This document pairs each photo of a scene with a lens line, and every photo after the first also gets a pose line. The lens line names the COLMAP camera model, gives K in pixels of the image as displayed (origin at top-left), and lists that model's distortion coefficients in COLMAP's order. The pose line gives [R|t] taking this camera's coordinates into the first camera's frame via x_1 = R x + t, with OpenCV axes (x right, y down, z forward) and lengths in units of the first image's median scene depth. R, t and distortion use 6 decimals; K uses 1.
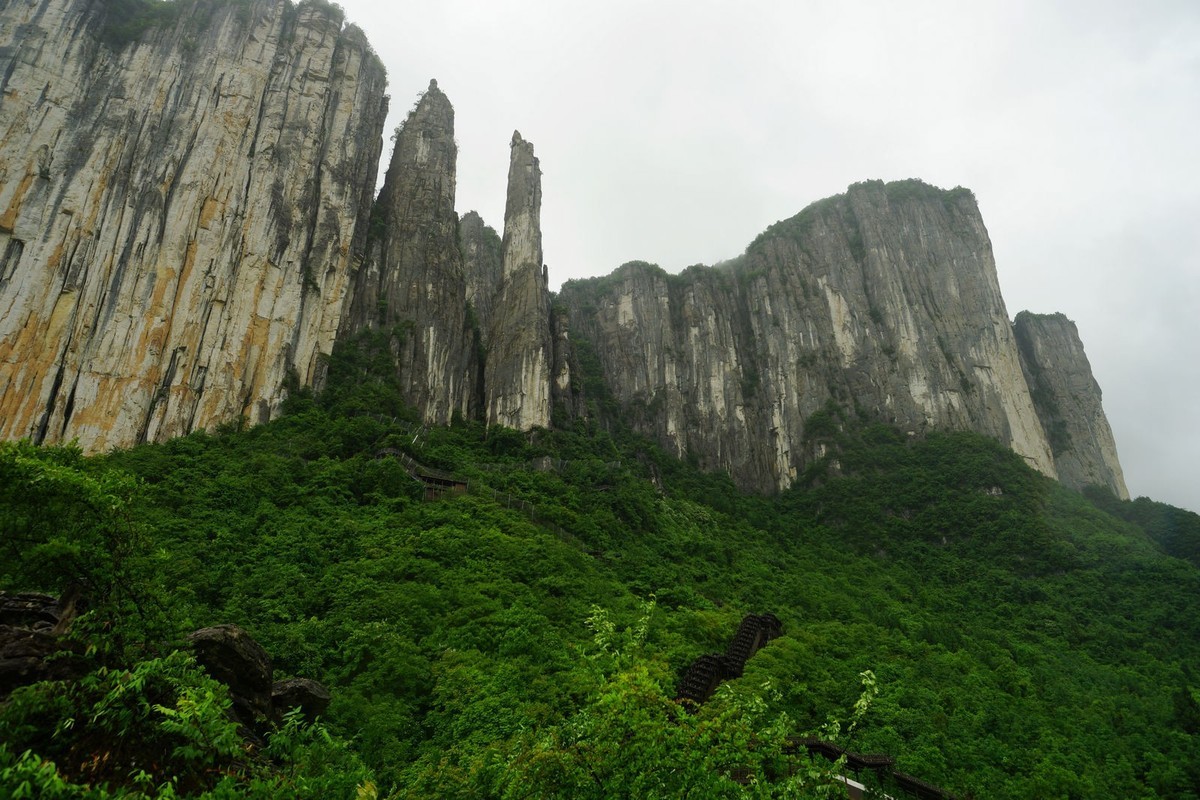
lens RADIAL K [[828.5, 0, 600.0], [0, 828.5, 400.0], [0, 0, 1]] dist [-0.056255, 0.000220]
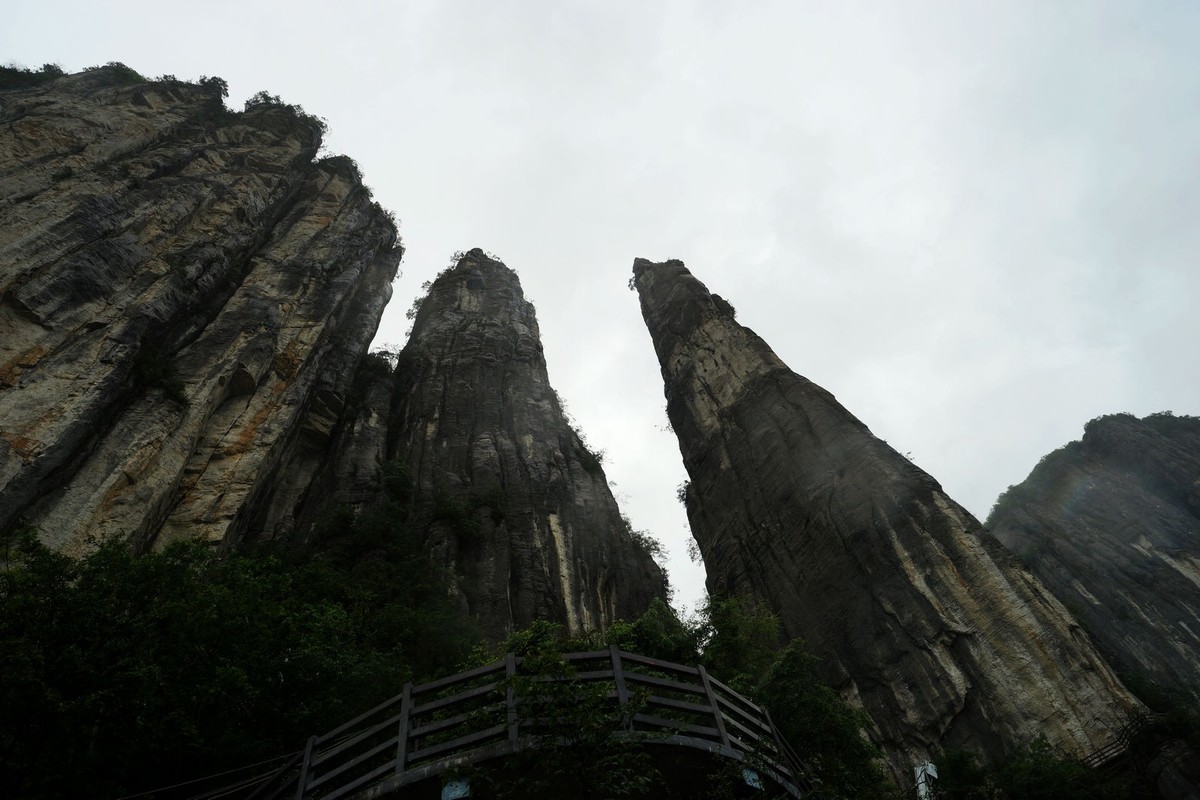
lens RADIAL K [[828.5, 0, 600.0], [0, 828.5, 400.0], [0, 0, 1]] dist [-0.056255, 0.000220]
pose [[0.985273, -0.169308, 0.023916, -0.183498], [0.154739, 0.823360, -0.546016, 0.049423], [0.072753, 0.541676, 0.837433, 0.703676]]
